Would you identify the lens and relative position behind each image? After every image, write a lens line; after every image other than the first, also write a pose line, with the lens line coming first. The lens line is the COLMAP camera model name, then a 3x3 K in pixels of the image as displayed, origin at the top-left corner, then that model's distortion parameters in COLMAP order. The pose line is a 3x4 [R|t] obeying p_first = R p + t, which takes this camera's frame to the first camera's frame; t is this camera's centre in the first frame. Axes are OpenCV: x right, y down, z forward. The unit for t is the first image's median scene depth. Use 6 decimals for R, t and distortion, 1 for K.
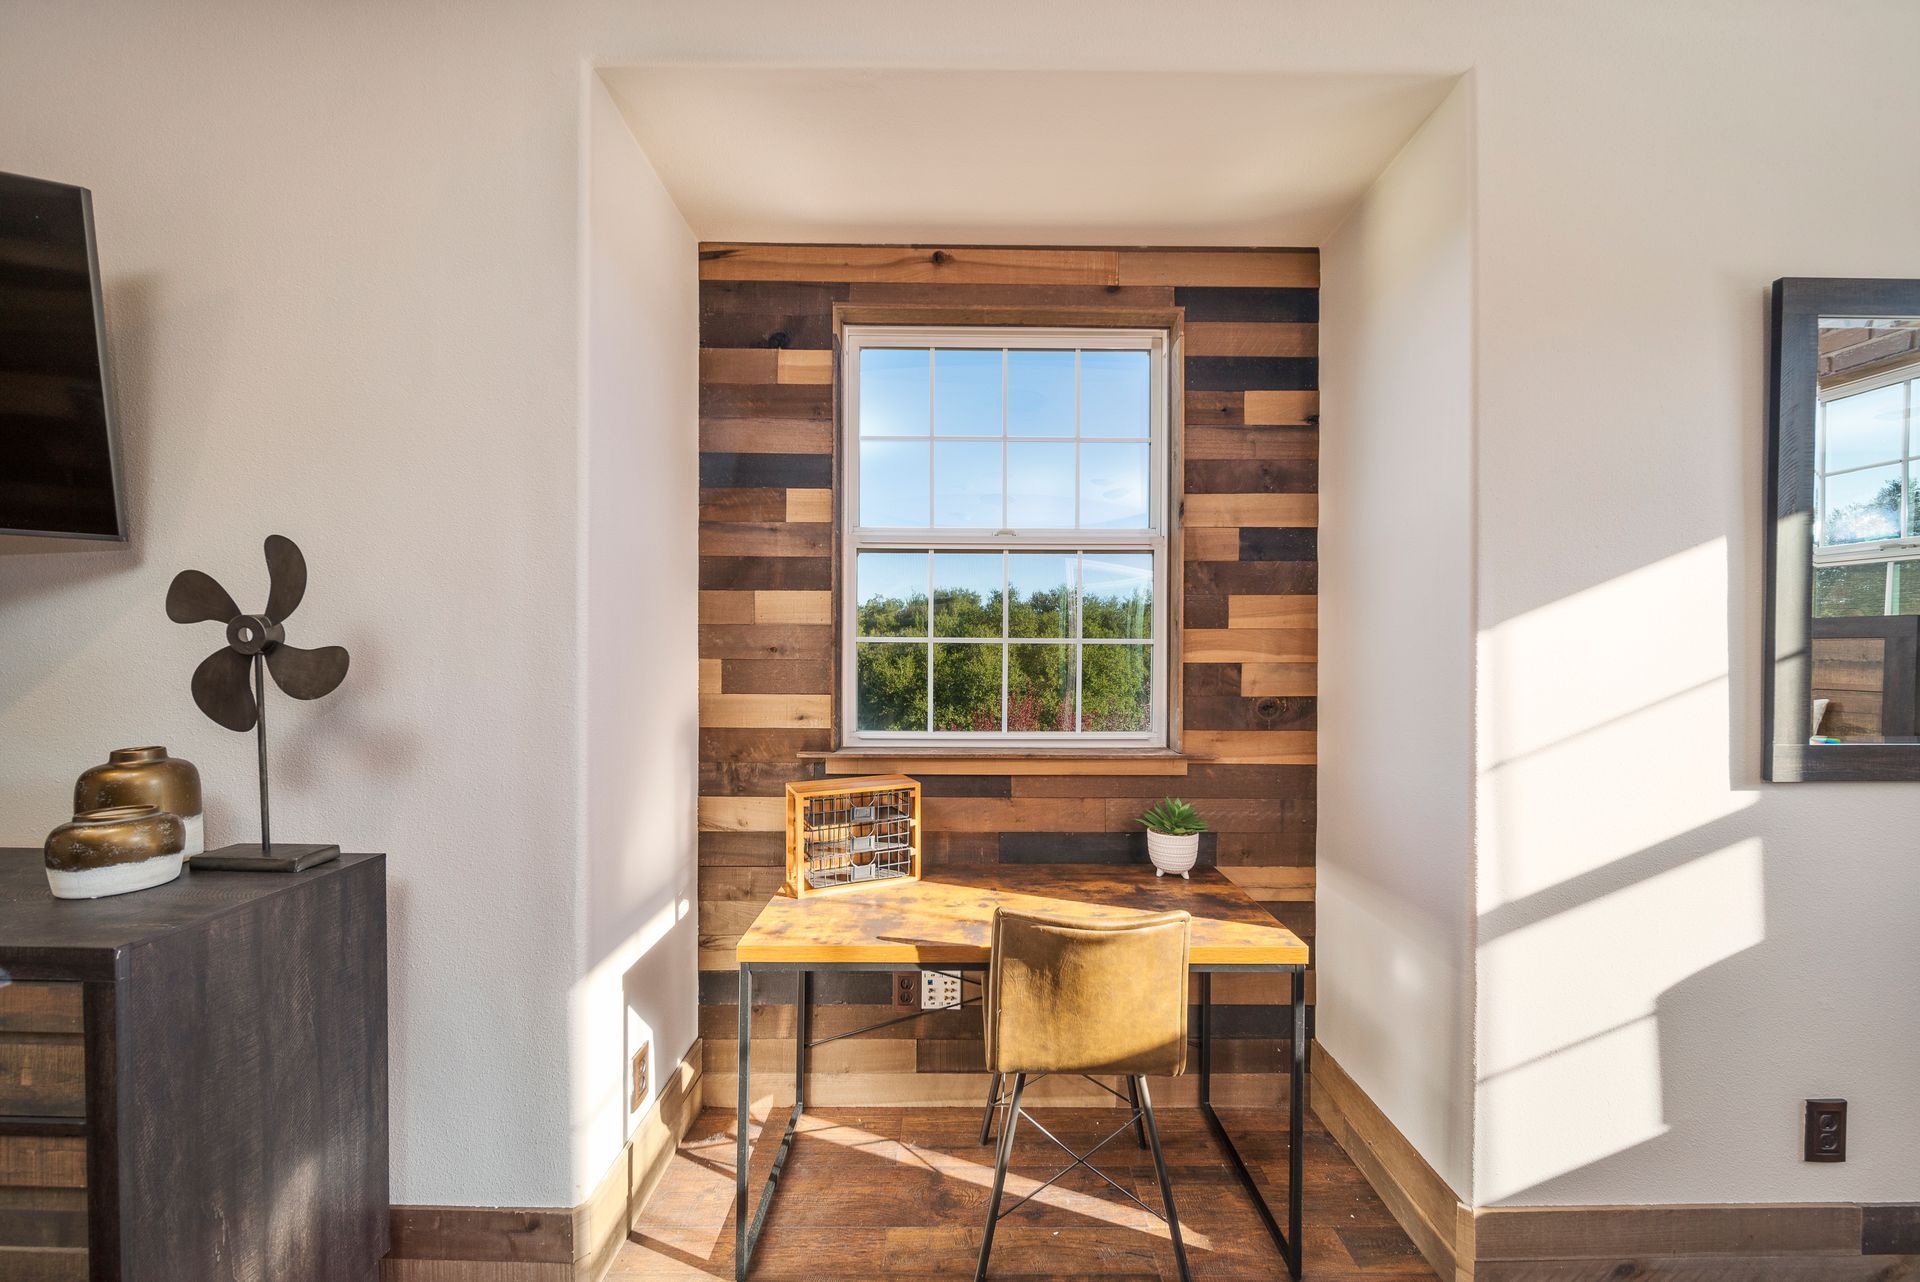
lens RADIAL K [[682.8, 0, 958.1], [0, 682.8, 651.8], [0, 0, 1]] dist [0.000952, -0.001142]
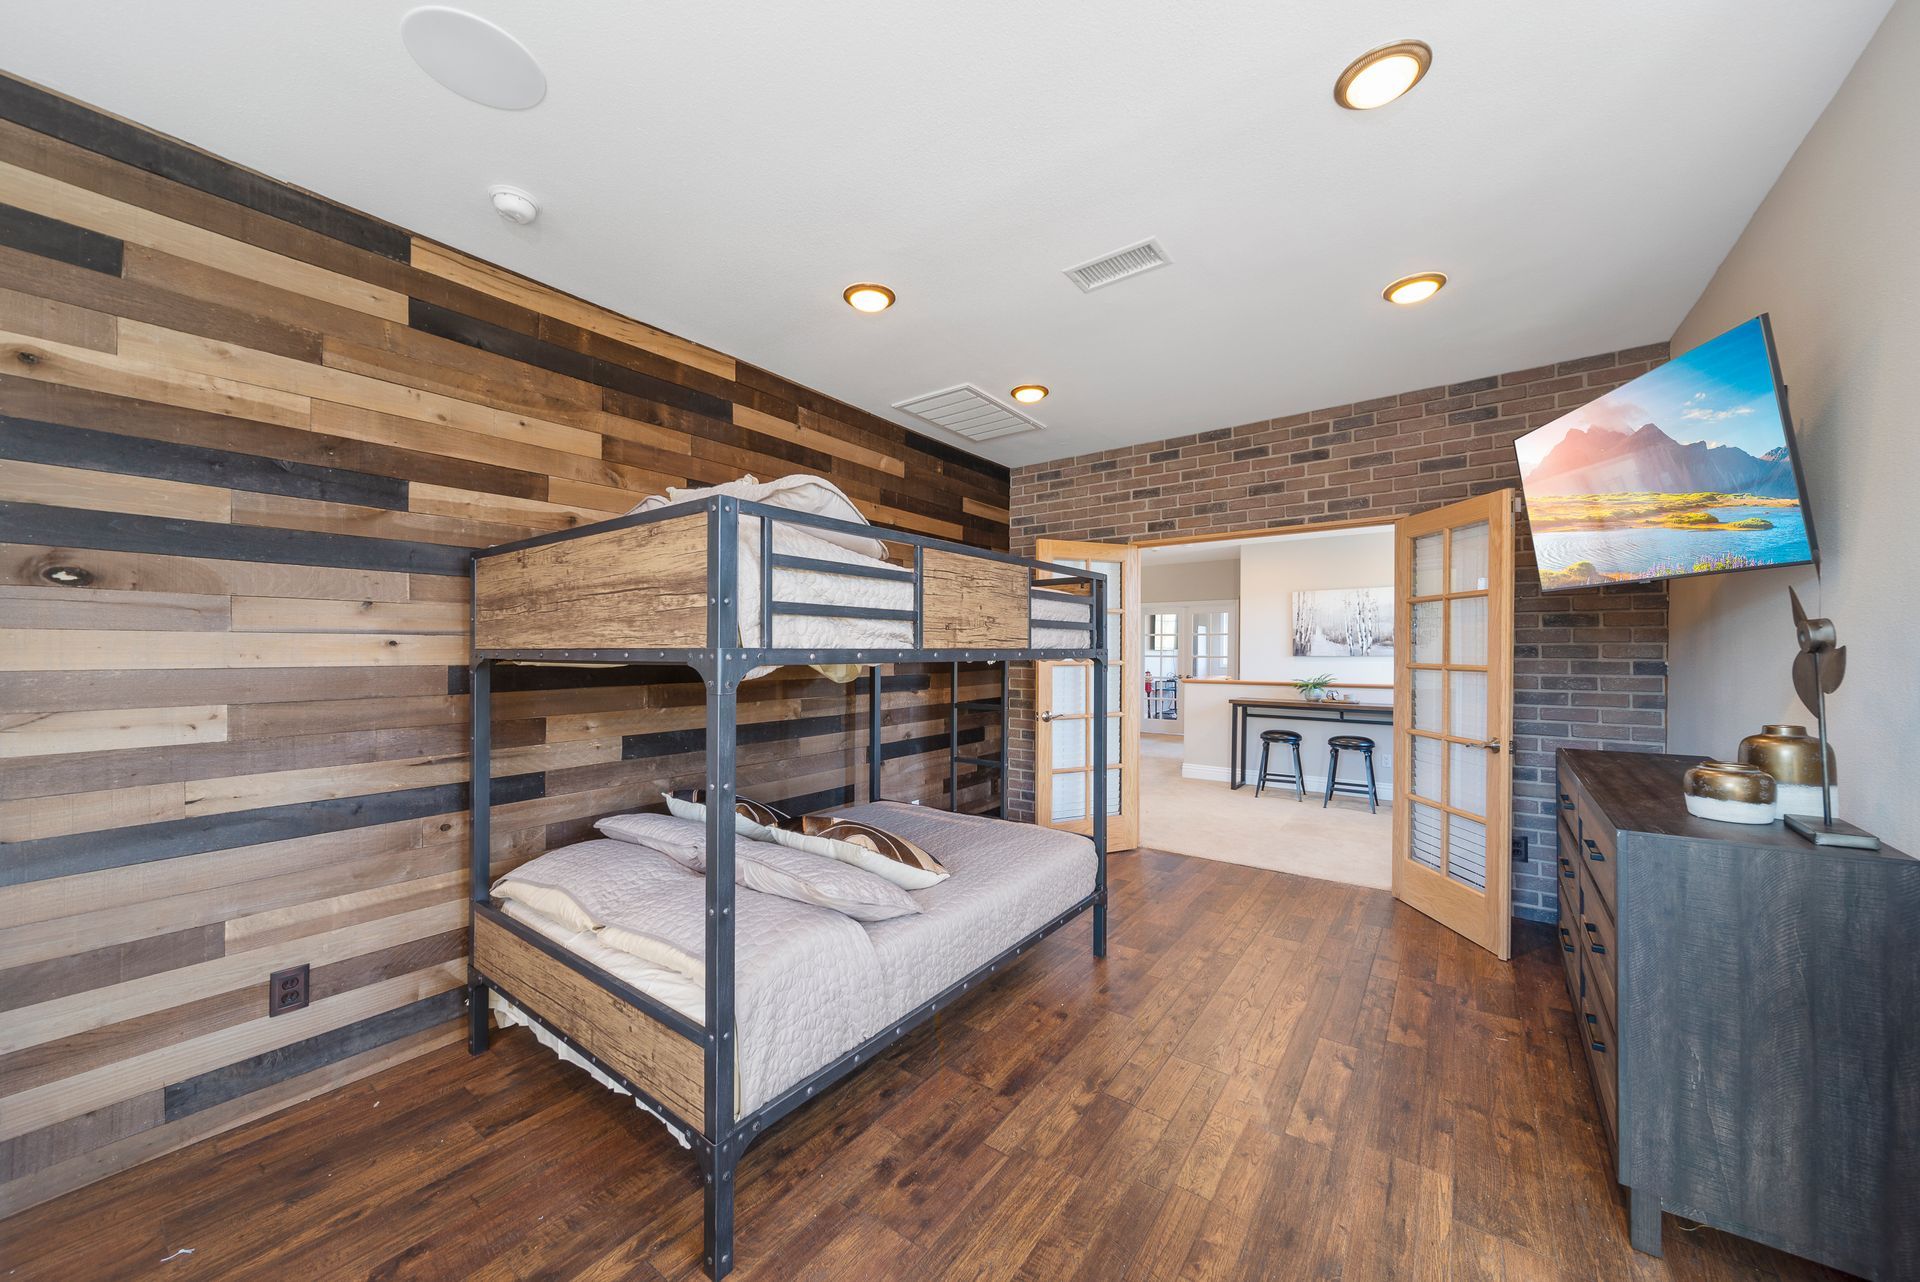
lens RADIAL K [[682.8, 0, 959.1], [0, 682.8, 653.4], [0, 0, 1]] dist [0.000952, -0.001142]
pose [[-0.605656, -0.003420, -0.795719, 0.828940], [-0.001990, 0.999994, -0.002783, 0.013644], [0.795724, -0.000102, -0.605659, 0.581007]]
